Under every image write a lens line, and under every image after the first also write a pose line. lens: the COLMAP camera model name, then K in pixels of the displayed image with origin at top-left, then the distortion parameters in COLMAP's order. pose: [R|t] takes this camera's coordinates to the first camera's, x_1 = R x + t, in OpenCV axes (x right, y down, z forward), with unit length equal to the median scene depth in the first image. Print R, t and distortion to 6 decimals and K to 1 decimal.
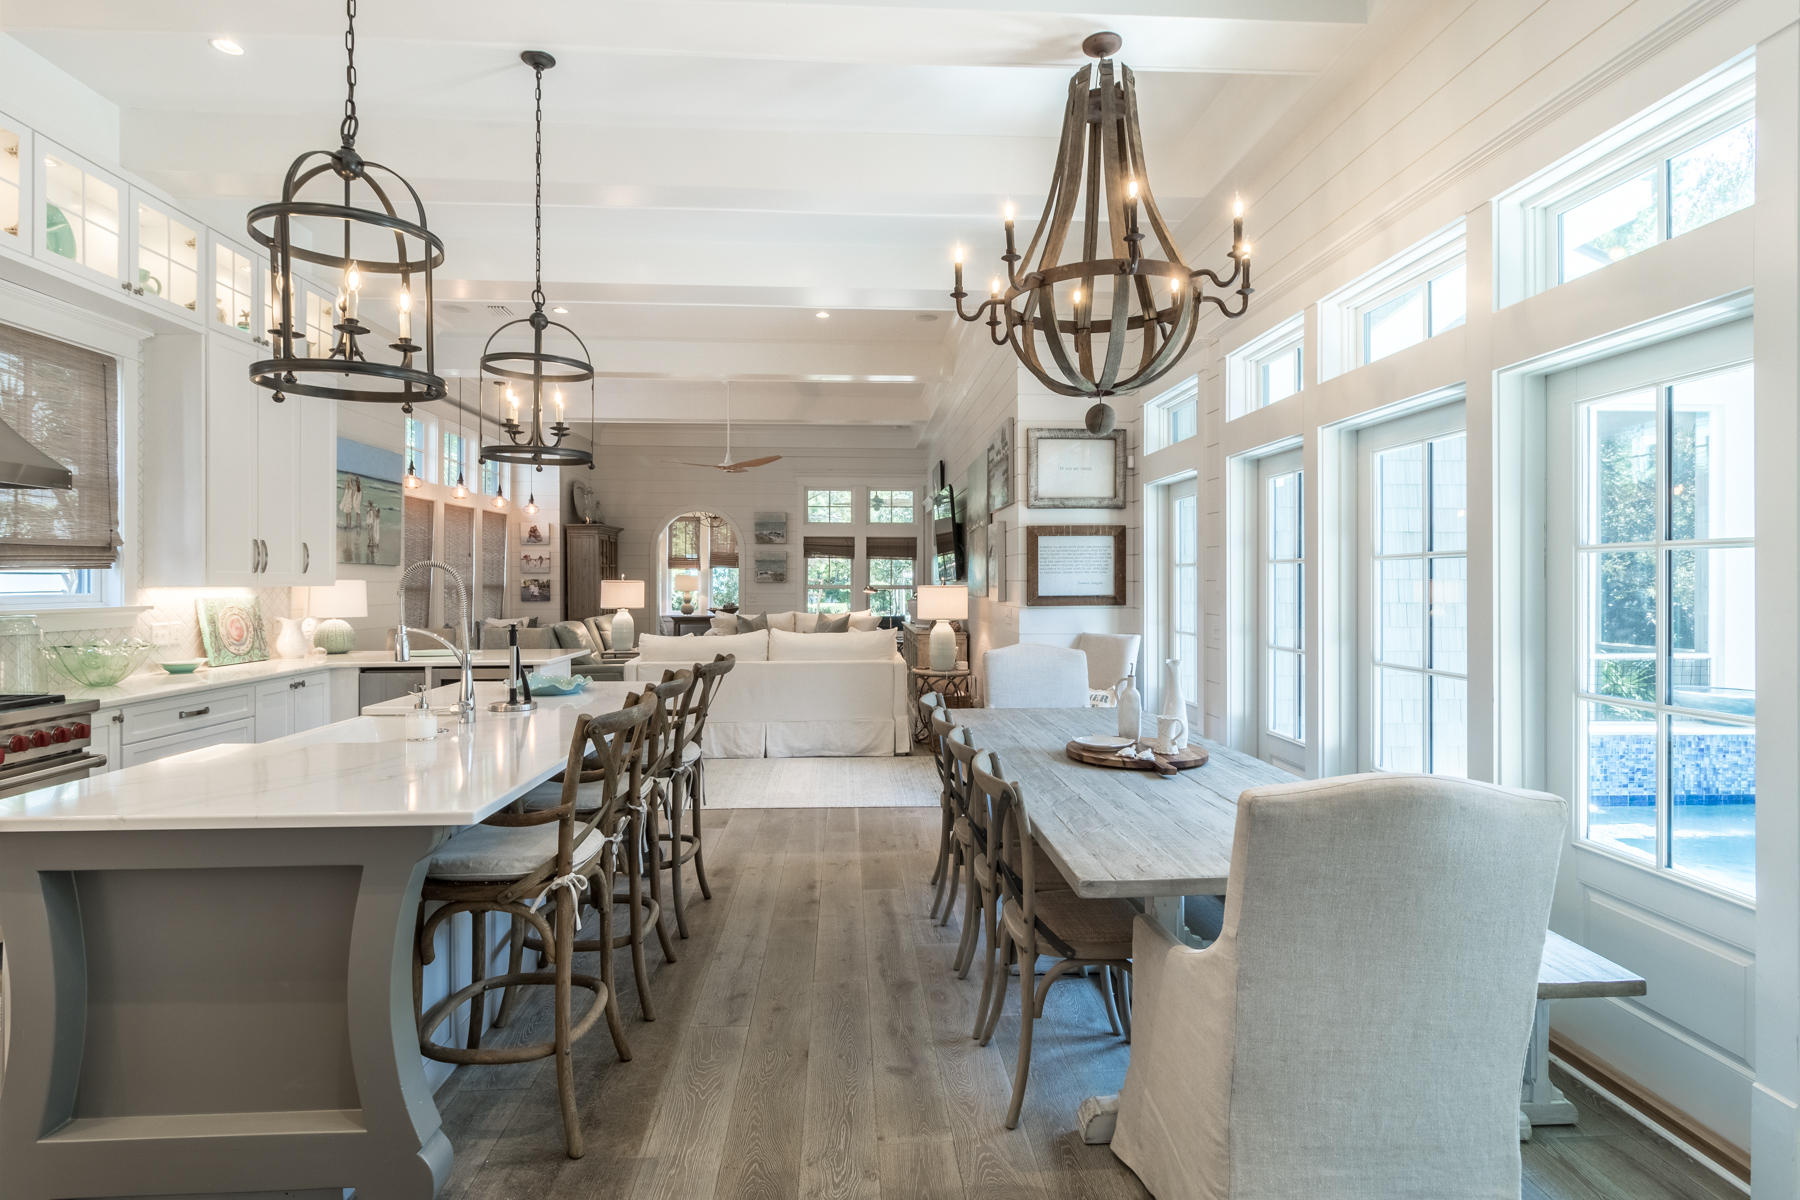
lens RADIAL K [[904.1, 0, 900.2], [0, 904.1, 562.6], [0, 0, 1]] dist [-0.000064, -0.000560]
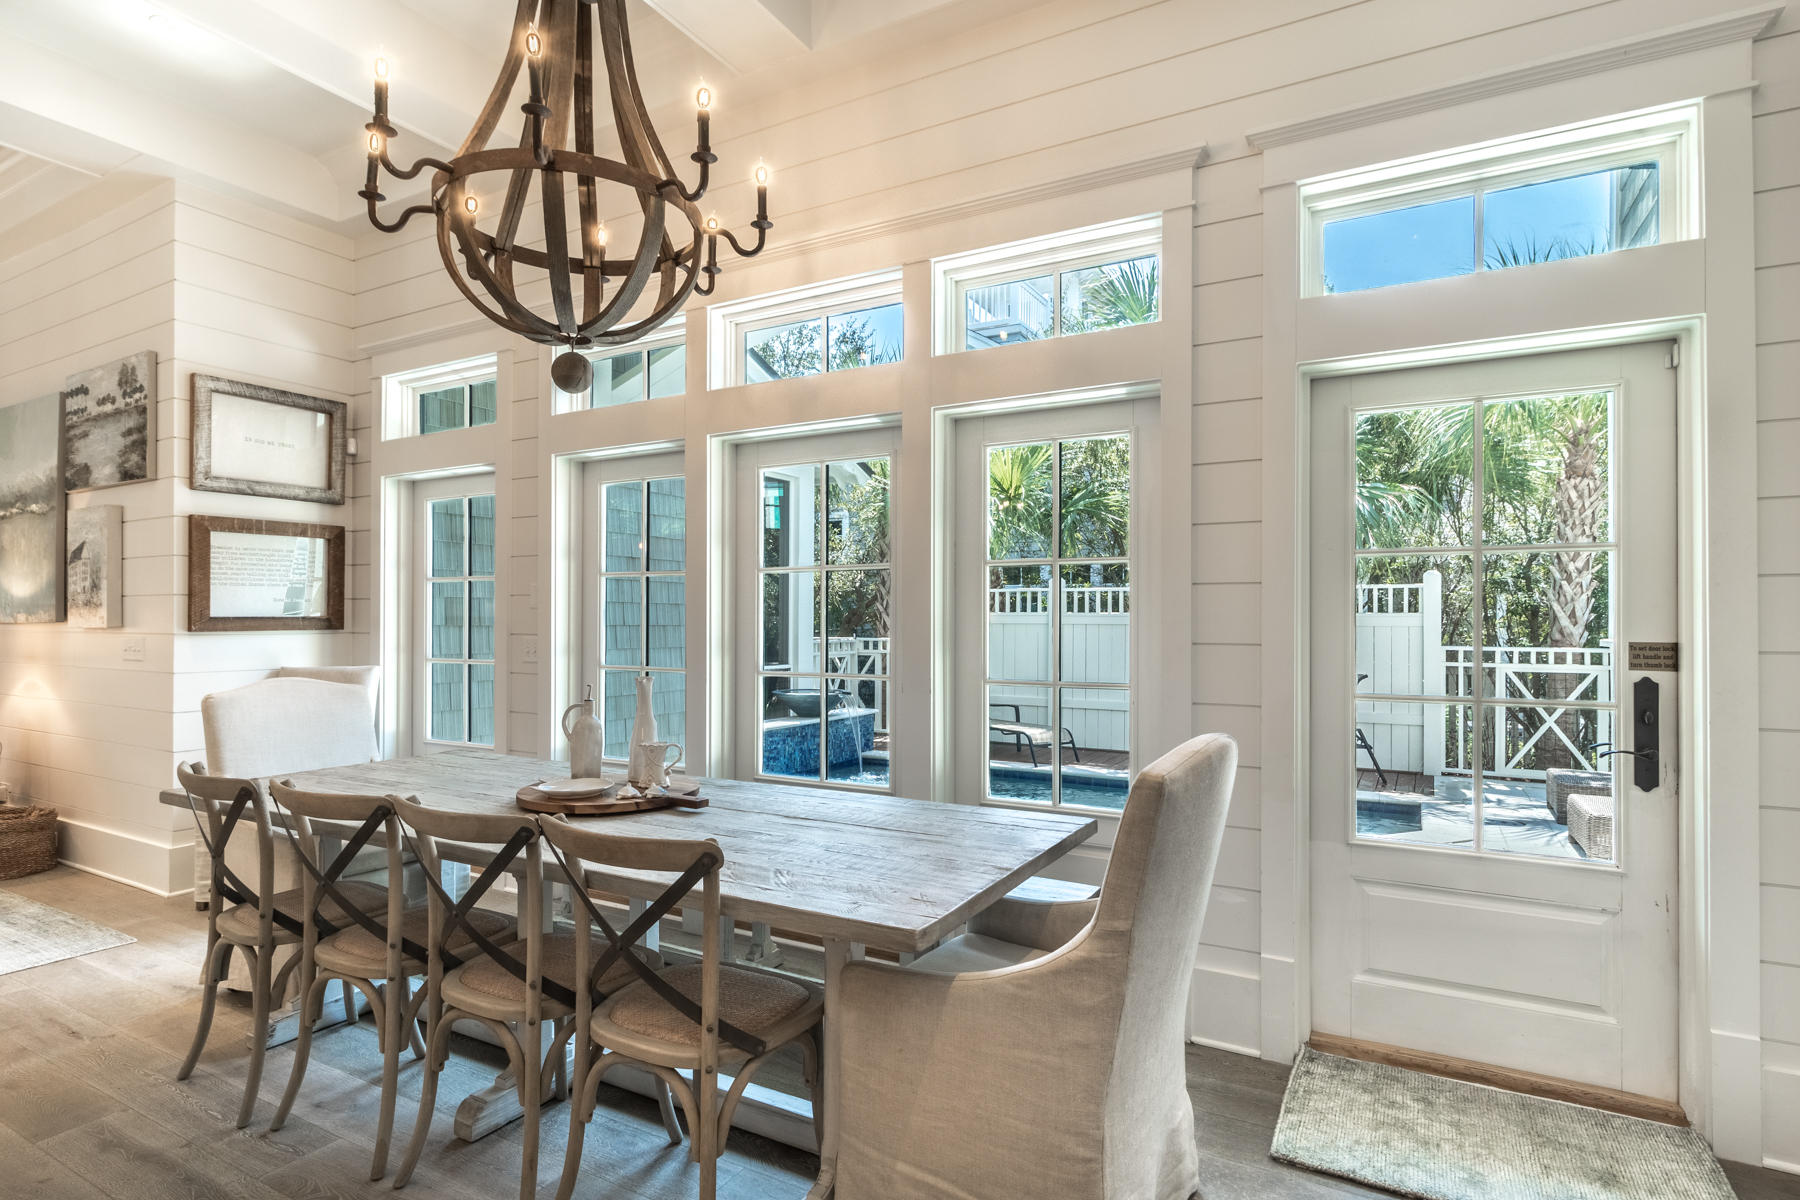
lens RADIAL K [[901.3, 0, 900.0], [0, 901.3, 600.0], [0, 0, 1]] dist [0.003133, 0.001368]
pose [[0.540758, 0.021043, 0.840915, -0.146476], [-0.020181, 0.999724, -0.012040, 0.021912], [-0.840936, -0.010460, 0.541033, 0.180658]]
